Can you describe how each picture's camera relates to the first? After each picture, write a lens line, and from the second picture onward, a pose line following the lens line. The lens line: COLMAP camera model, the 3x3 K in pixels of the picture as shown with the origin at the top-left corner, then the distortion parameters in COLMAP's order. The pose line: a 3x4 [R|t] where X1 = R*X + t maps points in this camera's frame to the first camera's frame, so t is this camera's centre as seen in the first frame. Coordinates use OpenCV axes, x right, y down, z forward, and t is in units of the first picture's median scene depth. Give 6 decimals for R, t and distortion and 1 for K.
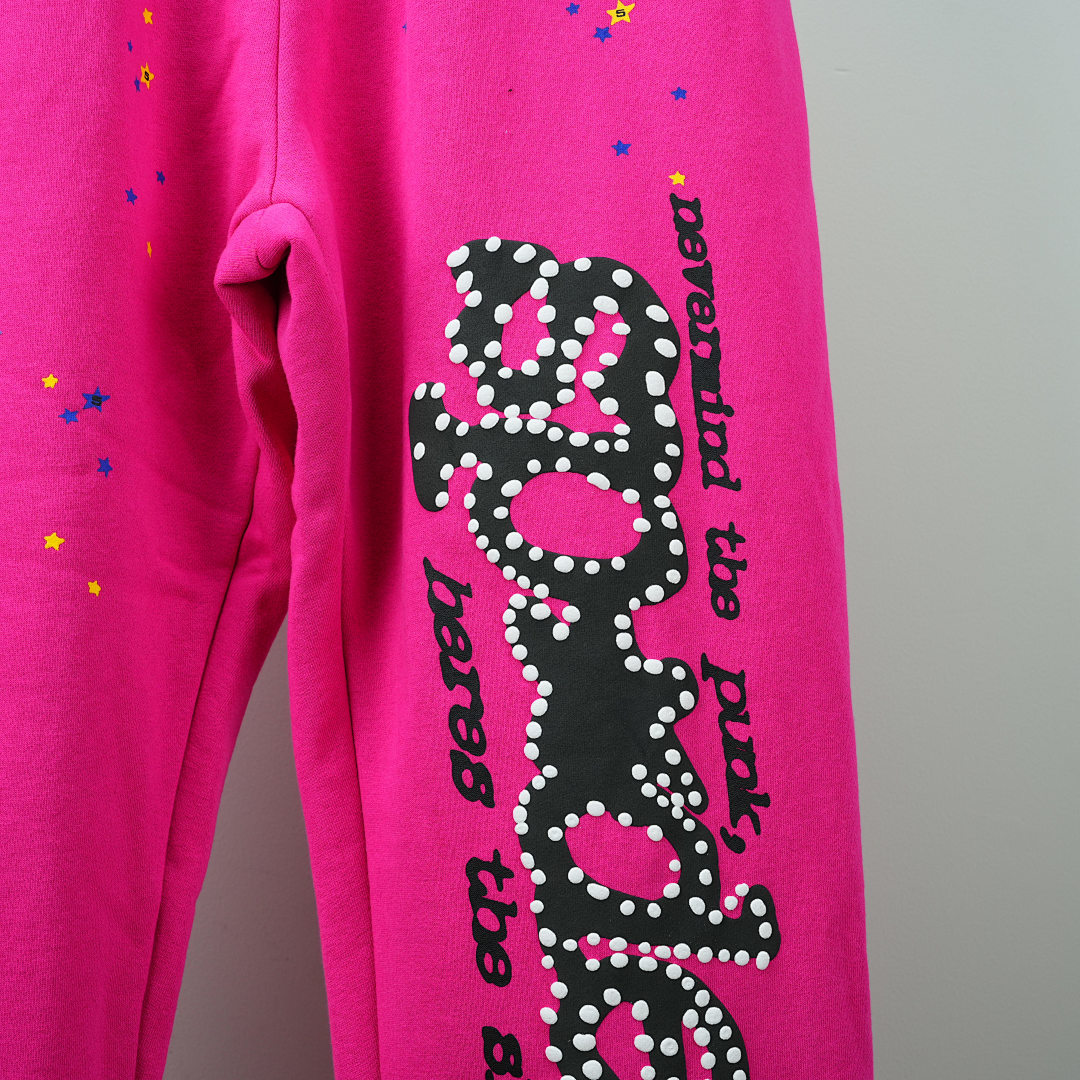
lens RADIAL K [[1747.9, 0, 541.4], [0, 1747.9, 537.1], [0, 0, 1]] dist [-0.027222, 0.000000]
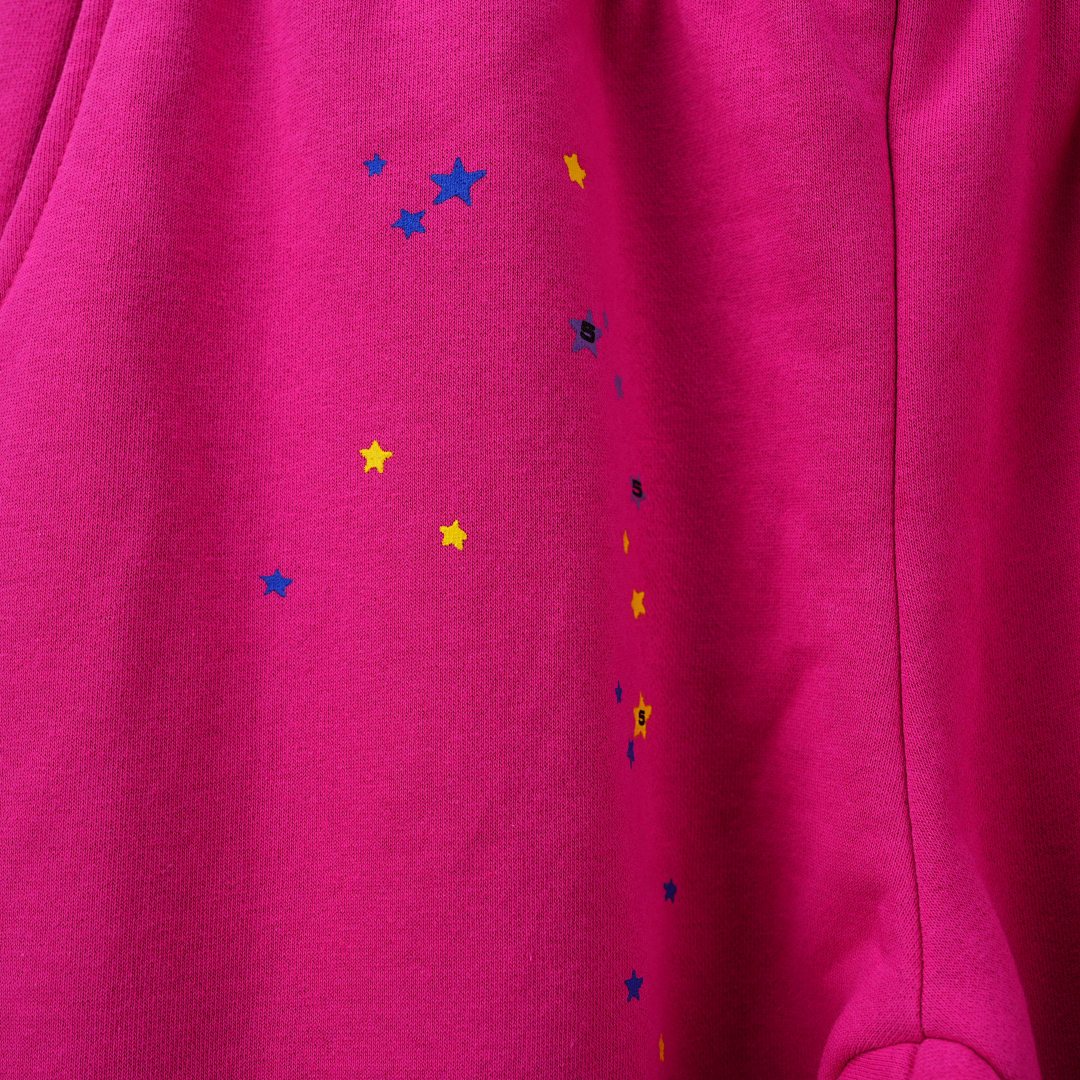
lens RADIAL K [[1561.5, 0, 542.3], [0, 1561.5, 537.1], [0, 0, 1]] dist [-0.022038, 0.000000]
pose [[0.984070, -0.037540, -0.173774, -0.175916], [0.034632, 0.999205, -0.019734, -0.322364], [0.174376, 0.013402, 0.984588, 0.531734]]
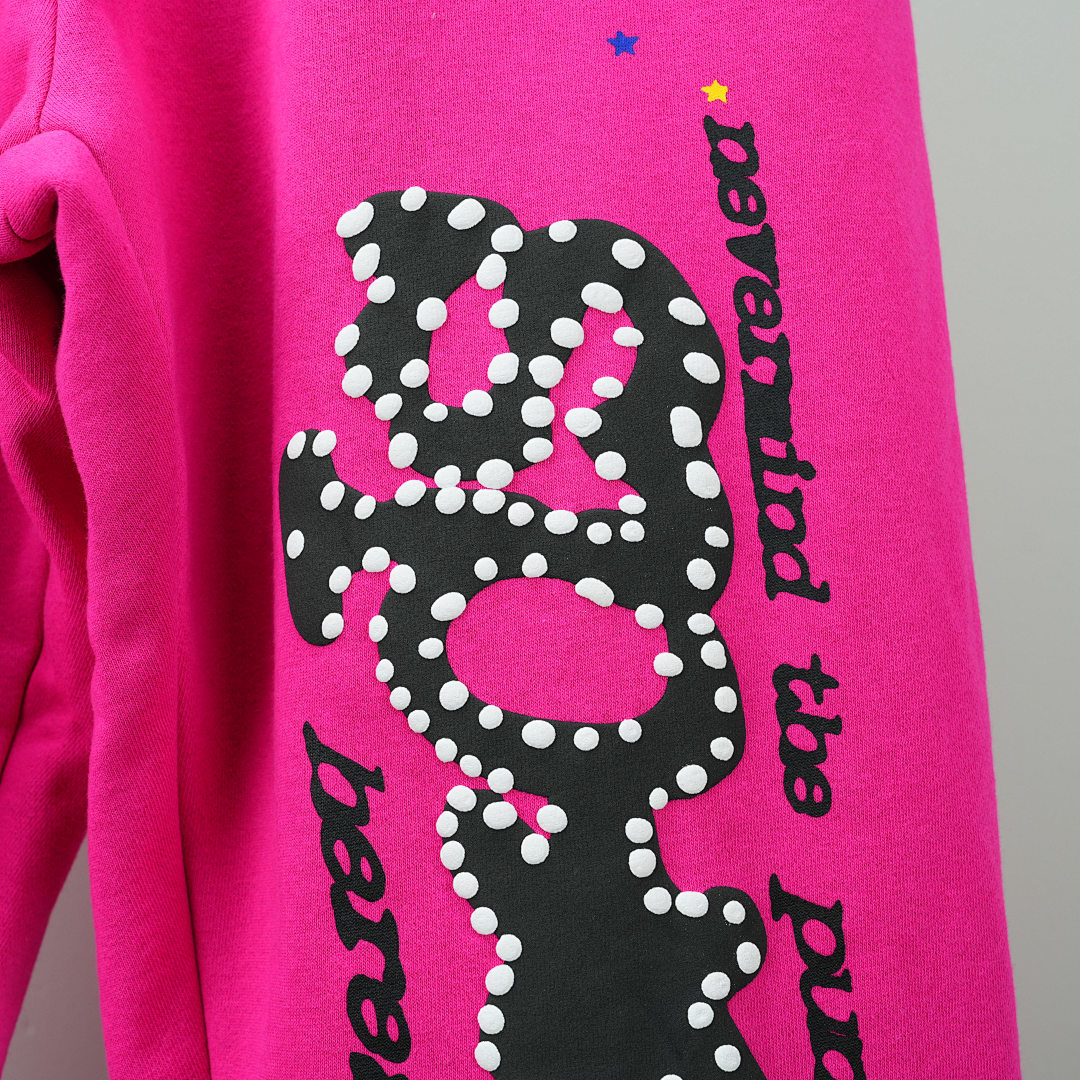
lens RADIAL K [[1561.5, 0, 542.7], [0, 1561.5, 542.5], [0, 0, 1]] dist [-0.022038, 0.000000]
pose [[0.999824, -0.014126, 0.012352, 0.008524], [0.014336, 0.999751, -0.017092, -0.039337], [-0.012108, 0.017266, 0.999778, 0.460915]]
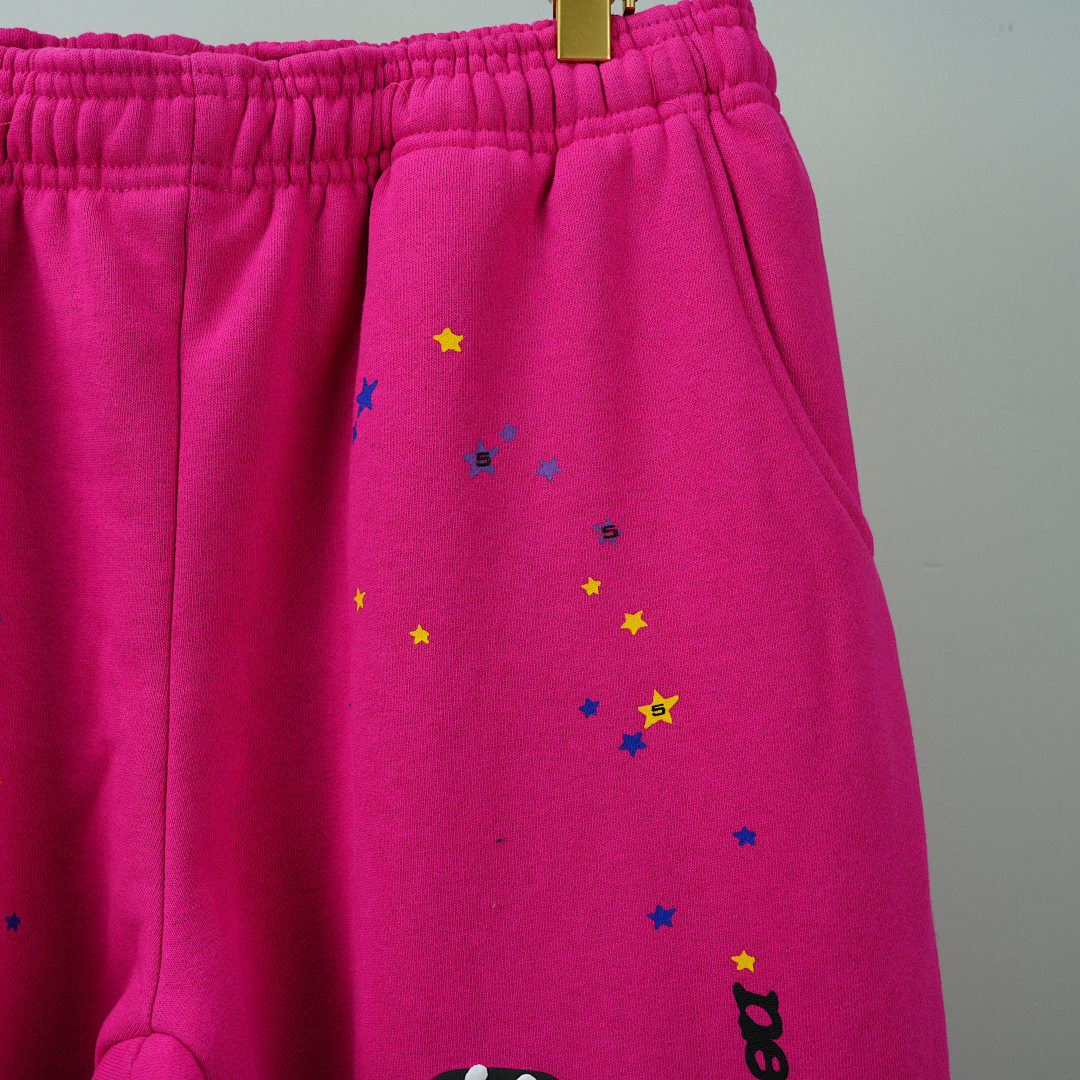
lens RADIAL K [[1561.5, 0, 536.0], [0, 1561.5, 542.2], [0, 0, 1]] dist [-0.022038, 0.000000]
pose [[0.999609, -0.011886, -0.025313, 0.013613], [0.011700, 0.999904, -0.007478, -0.369510], [0.025399, 0.007179, 0.999652, 0.385472]]
